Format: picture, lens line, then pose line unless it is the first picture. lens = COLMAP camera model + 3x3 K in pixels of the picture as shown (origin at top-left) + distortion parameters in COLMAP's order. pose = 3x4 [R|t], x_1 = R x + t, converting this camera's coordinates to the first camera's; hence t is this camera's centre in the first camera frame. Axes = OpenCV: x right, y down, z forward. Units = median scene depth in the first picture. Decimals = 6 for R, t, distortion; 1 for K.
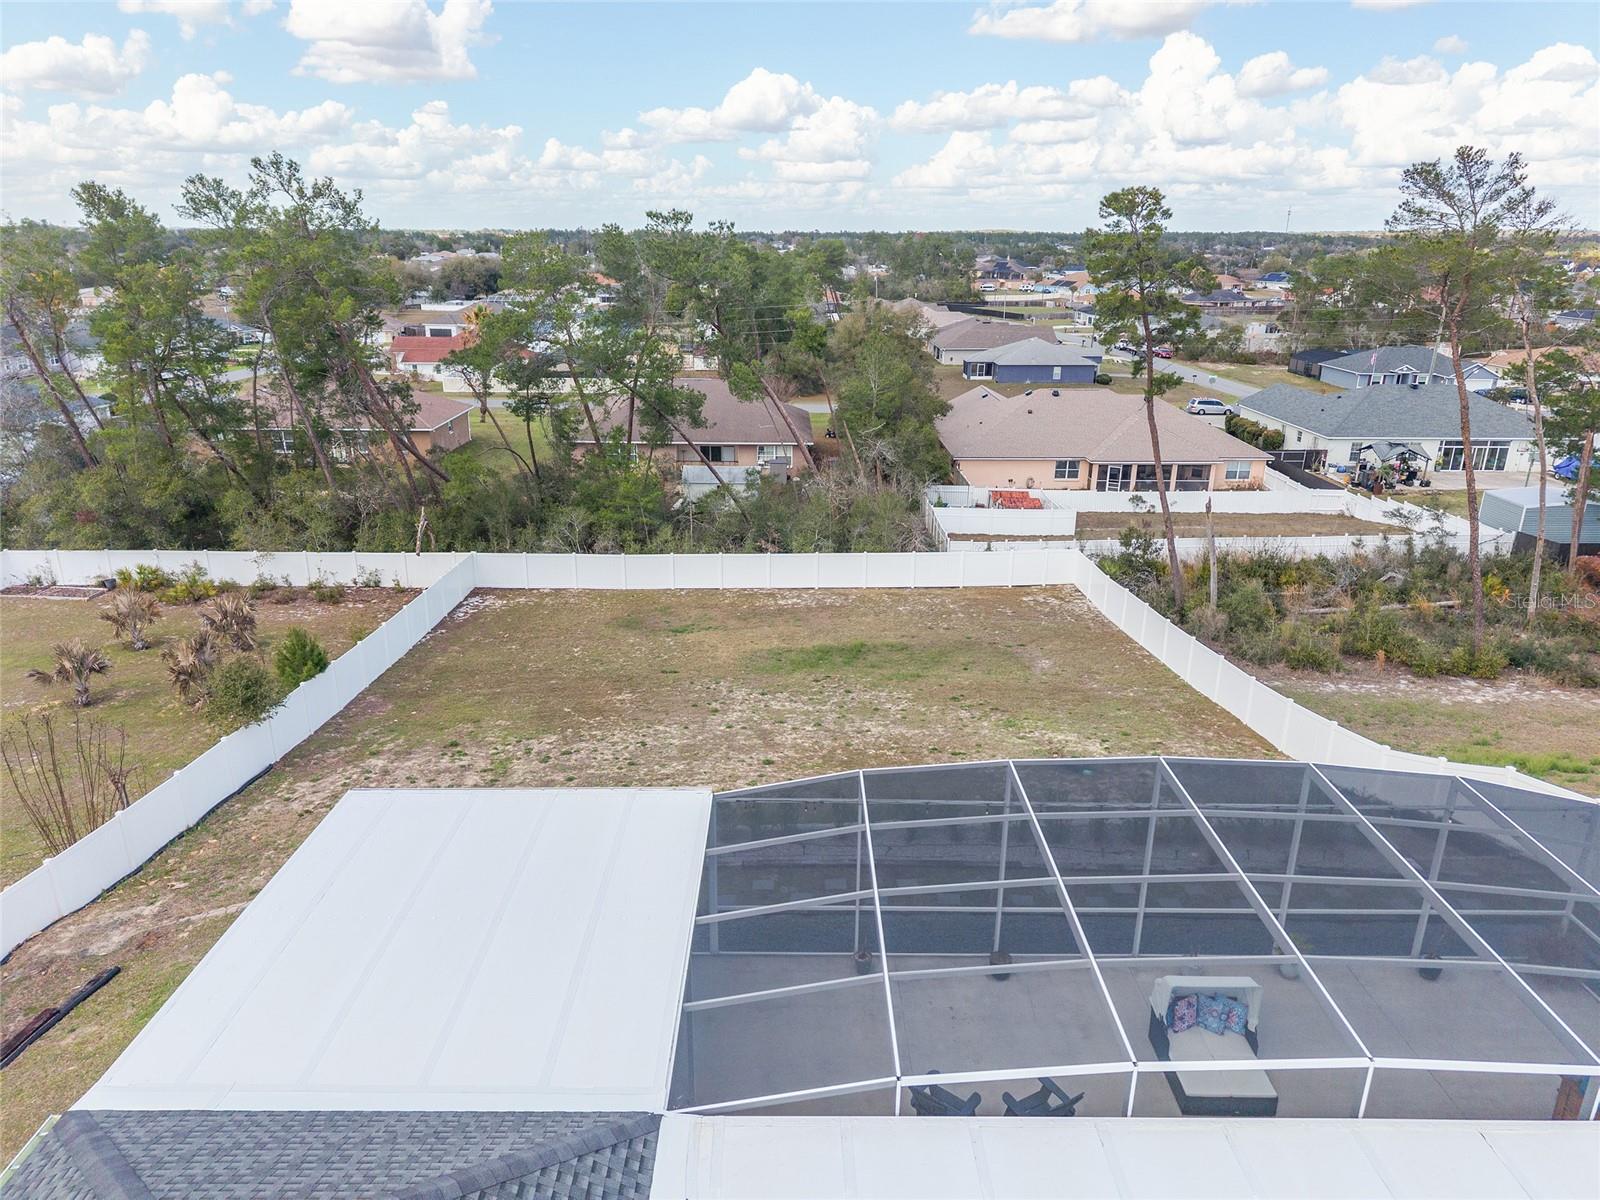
lens RADIAL K [[1067.4, 0, 795.2], [0, 1067.4, 592.4], [0, 0, 1]] dist [0.028674, -0.026234]
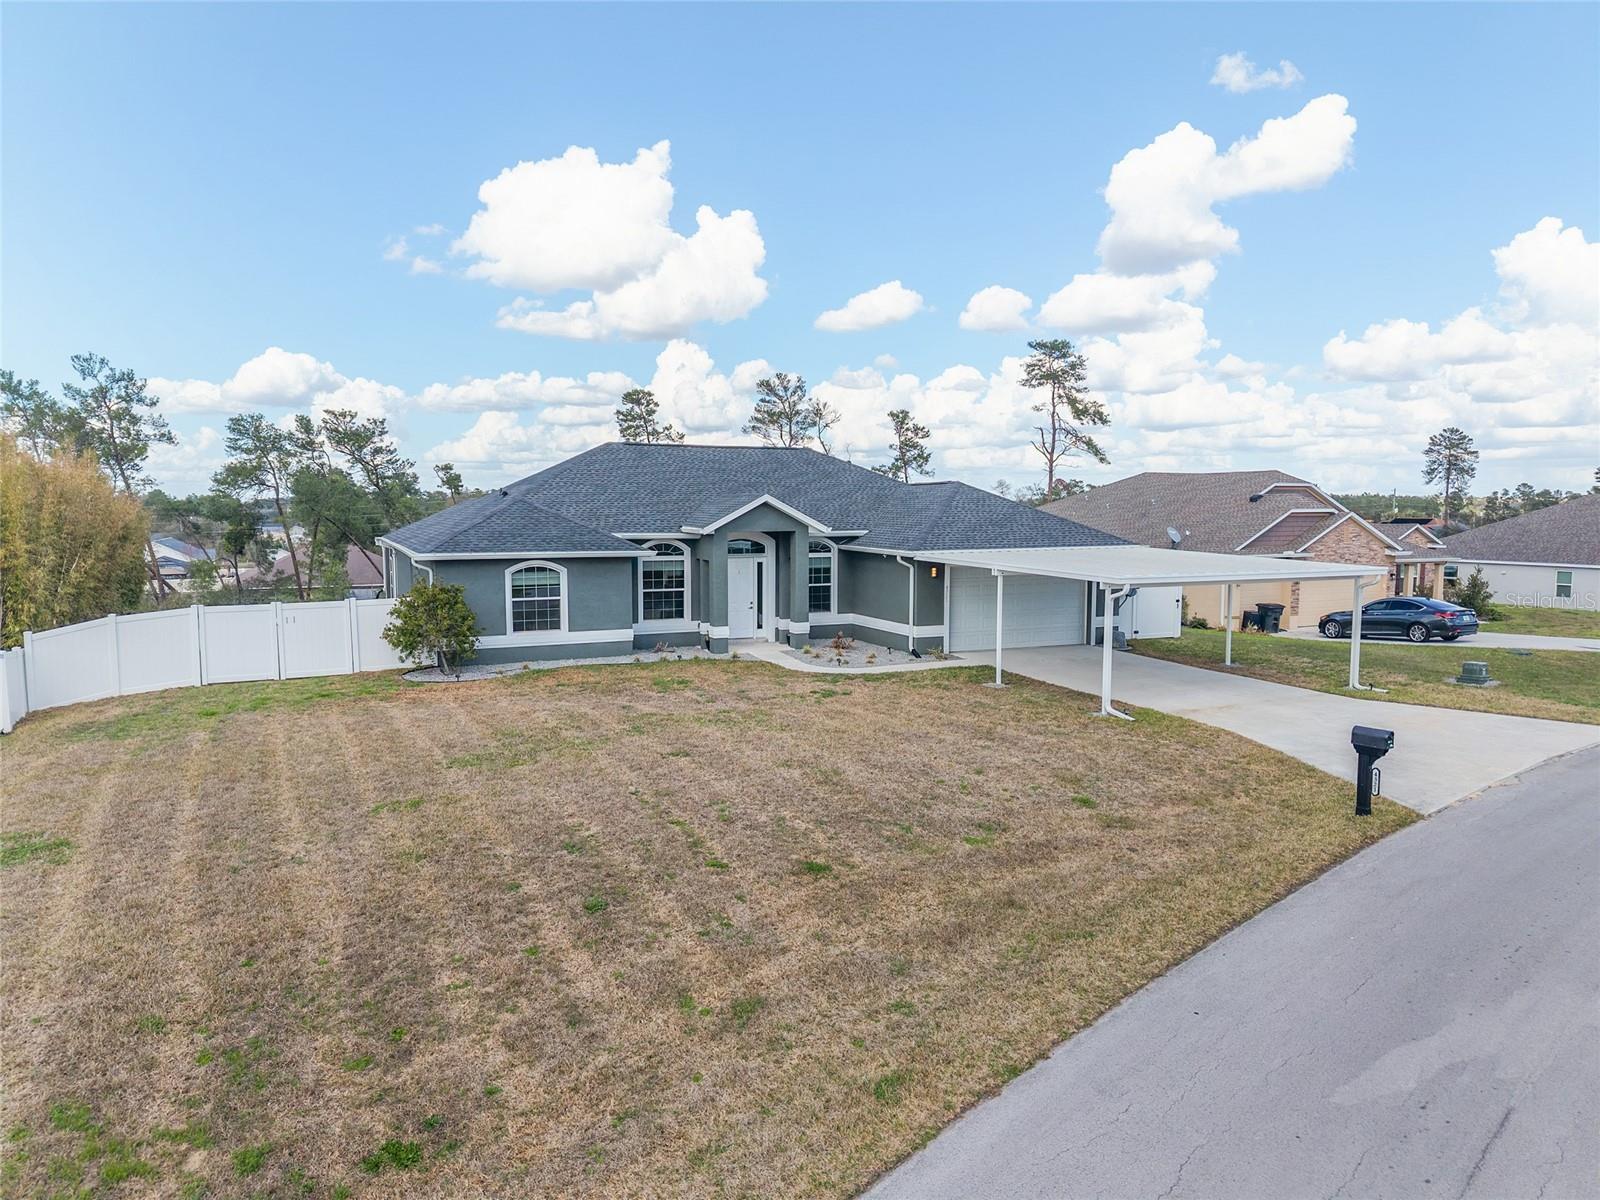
lens RADIAL K [[1067.4, 0, 787.5], [0, 1067.4, 610.1], [0, 0, 1]] dist [0.028674, -0.026234]
pose [[0.917415, -0.041801, 0.395730, -0.105224], [0.129423, 0.971744, -0.197393, 0.203969], [-0.376297, 0.232308, 0.896902, -0.357278]]
